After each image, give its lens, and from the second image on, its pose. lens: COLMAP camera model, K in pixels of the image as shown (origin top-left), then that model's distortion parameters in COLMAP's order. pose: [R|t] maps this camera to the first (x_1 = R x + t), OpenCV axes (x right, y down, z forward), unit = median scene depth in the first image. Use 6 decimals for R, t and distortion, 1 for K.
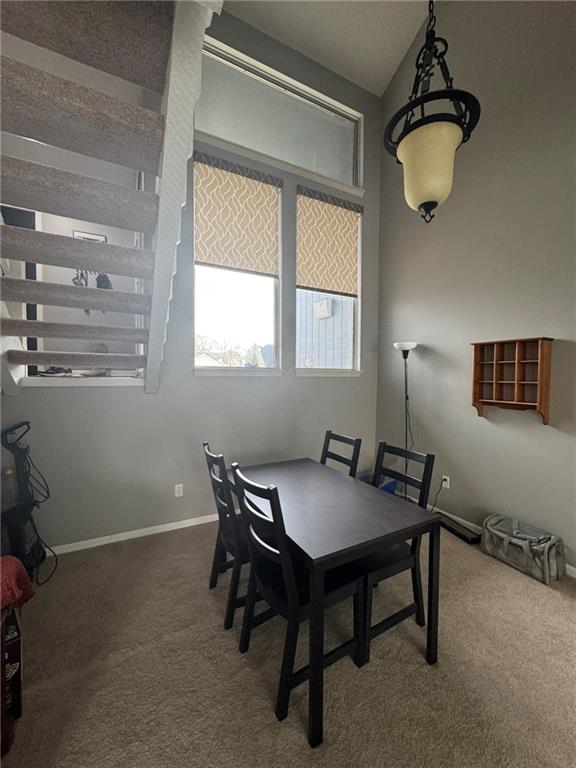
lens RADIAL K [[308.0, 0, 288.0], [0, 308.0, 384.0], [0, 0, 1]] dist [0.000032, -0.000026]
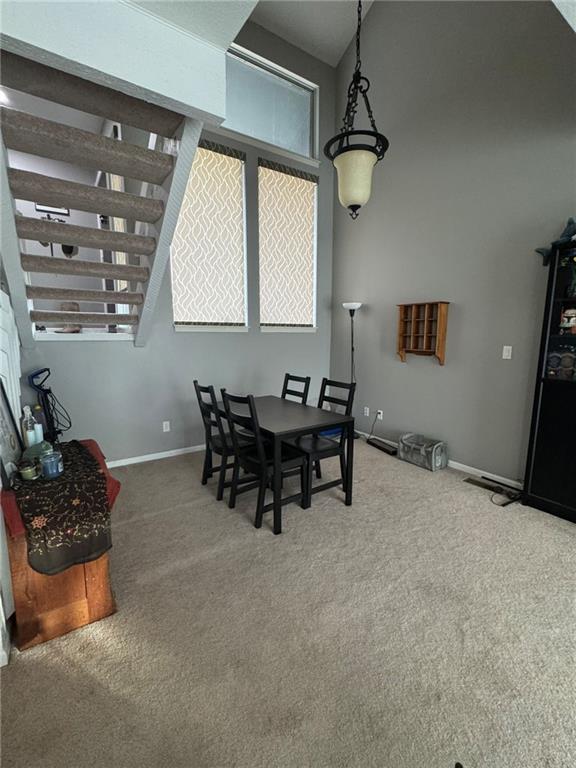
lens RADIAL K [[340.7, 0, 288.0], [0, 340.7, 384.0], [0, 0, 1]] dist [-0.001523, -0.000239]
pose [[0.993742, -0.021783, 0.109558, -0.024453], [0.008699, 0.992914, 0.118515, 0.027163], [-0.111363, -0.116821, 0.986890, -0.447092]]
